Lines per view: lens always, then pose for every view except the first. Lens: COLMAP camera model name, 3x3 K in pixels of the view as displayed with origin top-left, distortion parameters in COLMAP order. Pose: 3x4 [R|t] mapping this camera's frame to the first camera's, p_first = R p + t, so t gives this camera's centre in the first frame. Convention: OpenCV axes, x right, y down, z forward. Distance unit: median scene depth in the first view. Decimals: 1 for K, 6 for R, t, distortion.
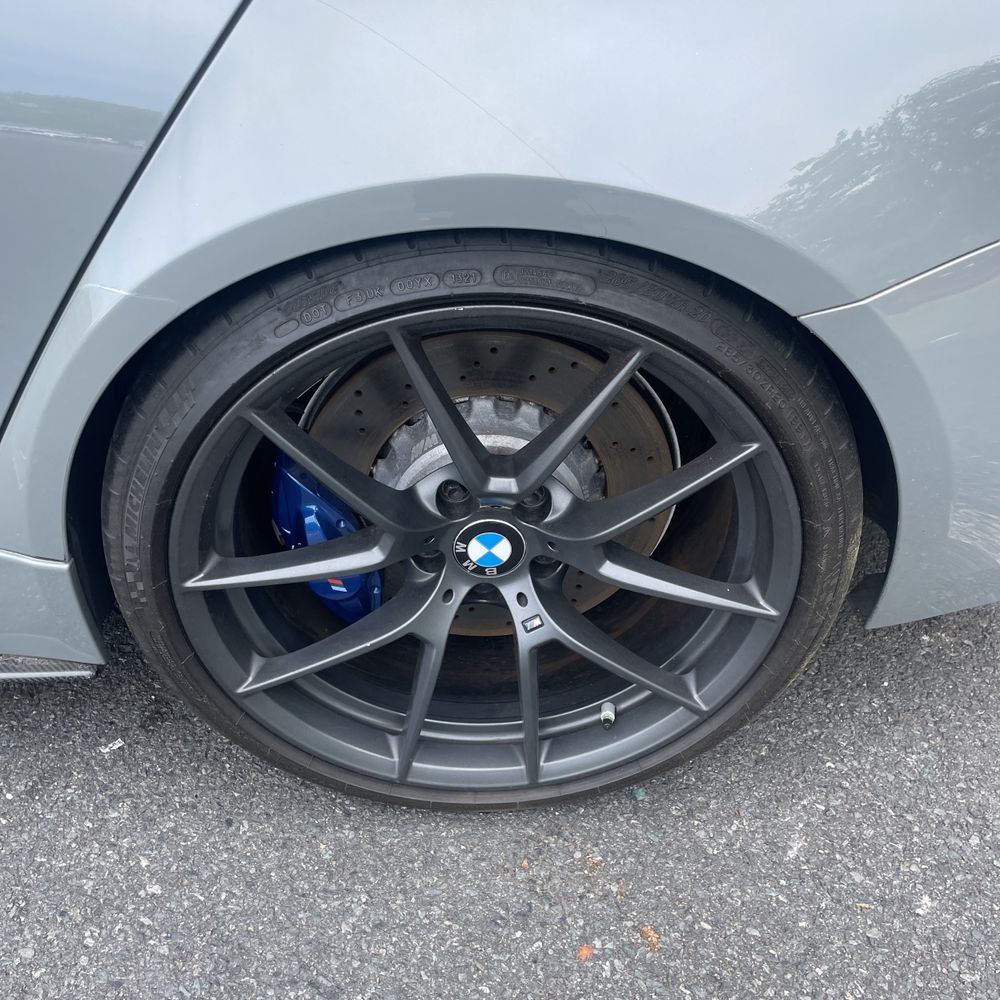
lens RADIAL K [[998.6, 0, 502.4], [0, 998.6, 488.1], [0, 0, 1]] dist [0.107116, -0.153087]
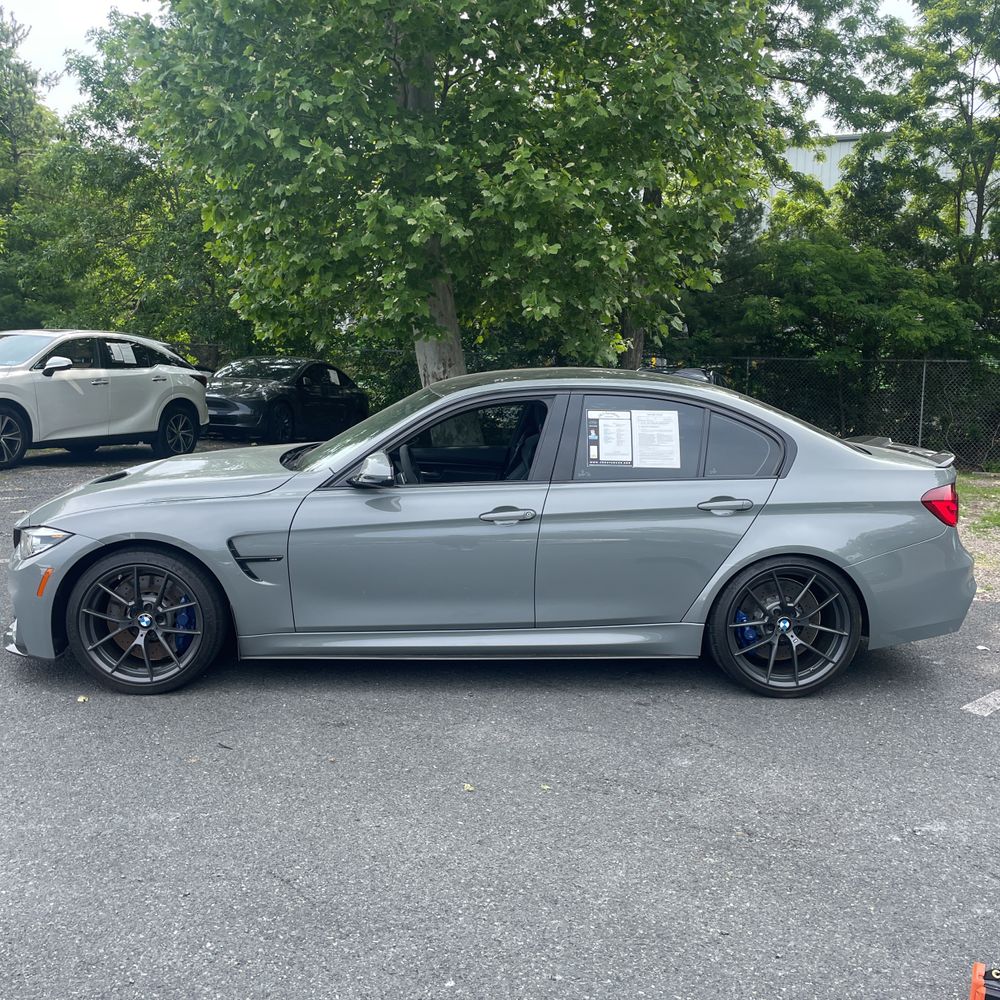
lens RADIAL K [[1010.5, 0, 490.4], [0, 1010.5, 492.8], [0, 0, 1]] dist [0.105449, -0.109449]
pose [[0.999480, -0.030352, -0.010912, -1.325020], [0.021334, 0.875851, -0.482109, 1.802439], [0.024190, 0.481626, 0.876043, -3.562683]]
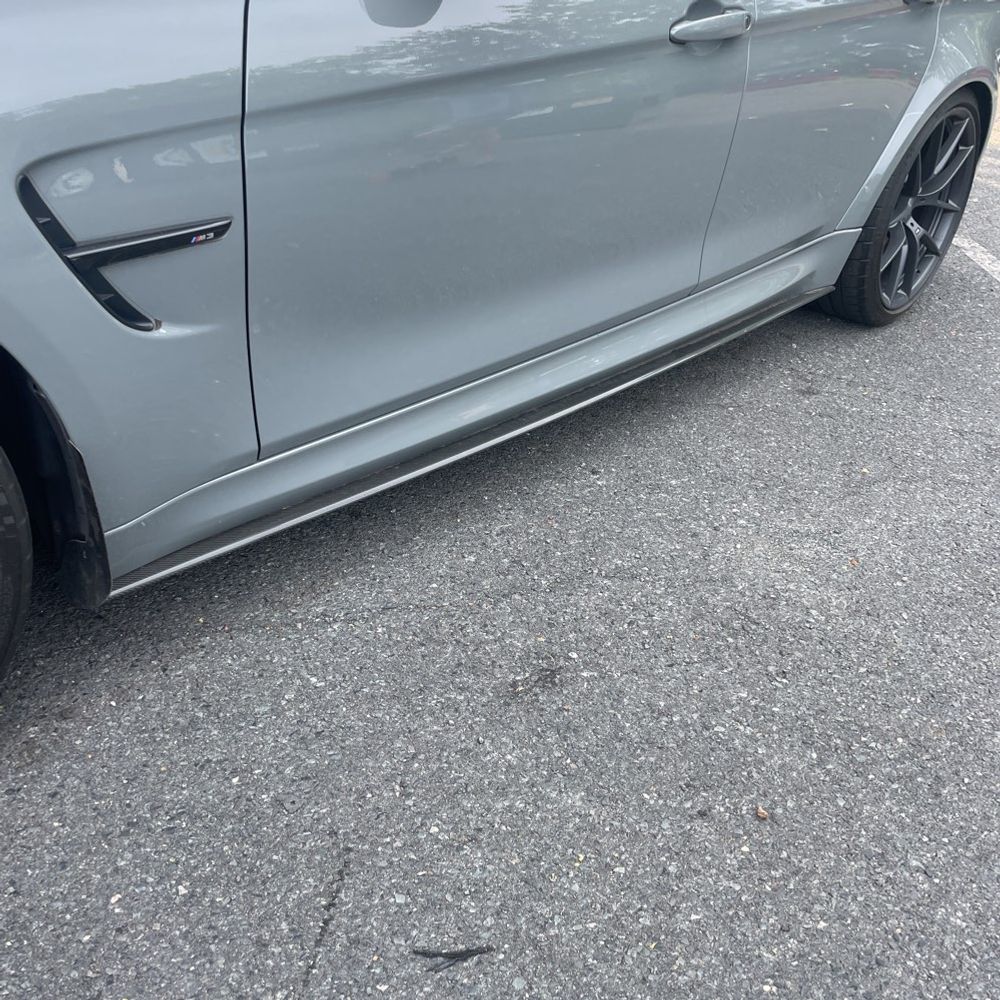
lens RADIAL K [[1012.3, 0, 520.3], [0, 1012.3, 491.7], [0, 0, 1]] dist [0.092685, -0.123933]
pose [[0.695116, -0.346484, 0.629891, -2.977076], [0.373457, 0.922725, 0.095434, 0.117349], [-0.614283, 0.168900, 0.770798, -0.496413]]
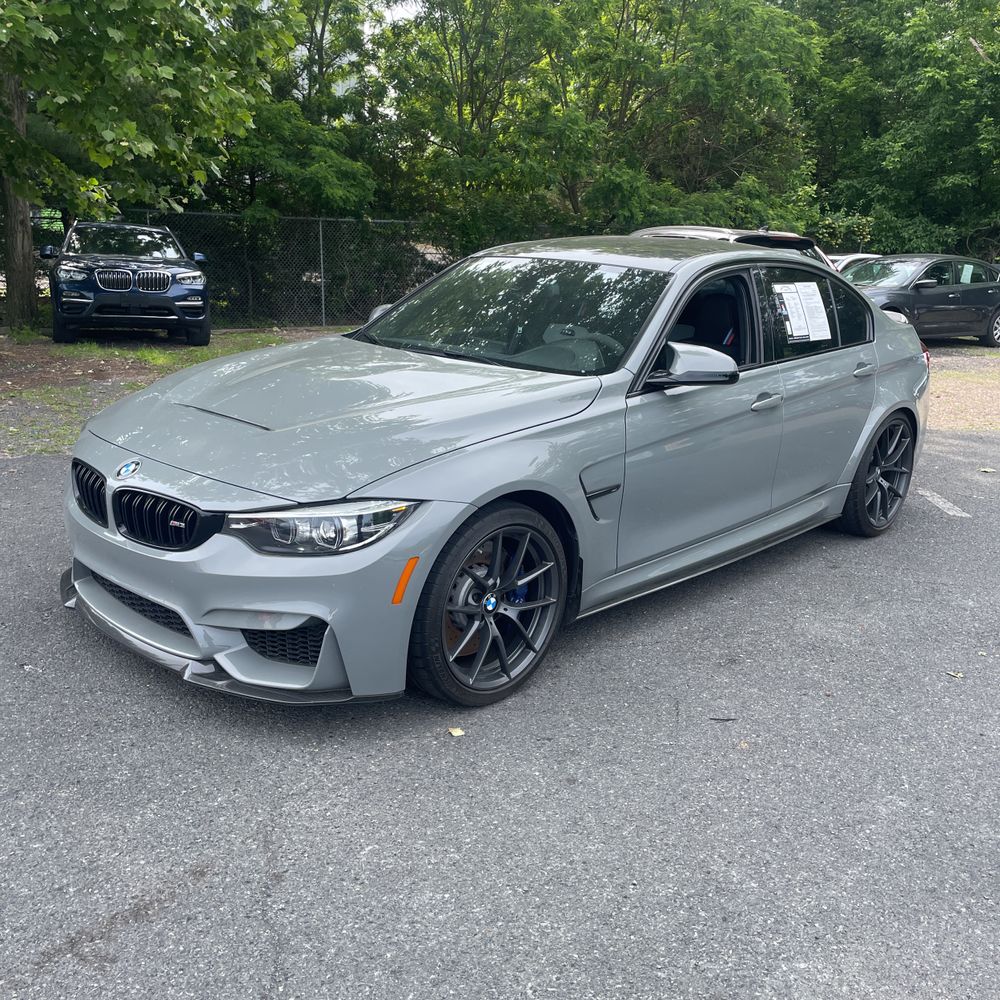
lens RADIAL K [[1016.1, 0, 499.1], [0, 1016.1, 491.1], [0, 0, 1]] dist [0.083186, -0.106796]
pose [[0.720996, -0.196563, 0.664475, -5.120634], [0.413848, 0.891267, -0.185399, 0.329632], [-0.555782, 0.408663, 0.723948, -1.816858]]
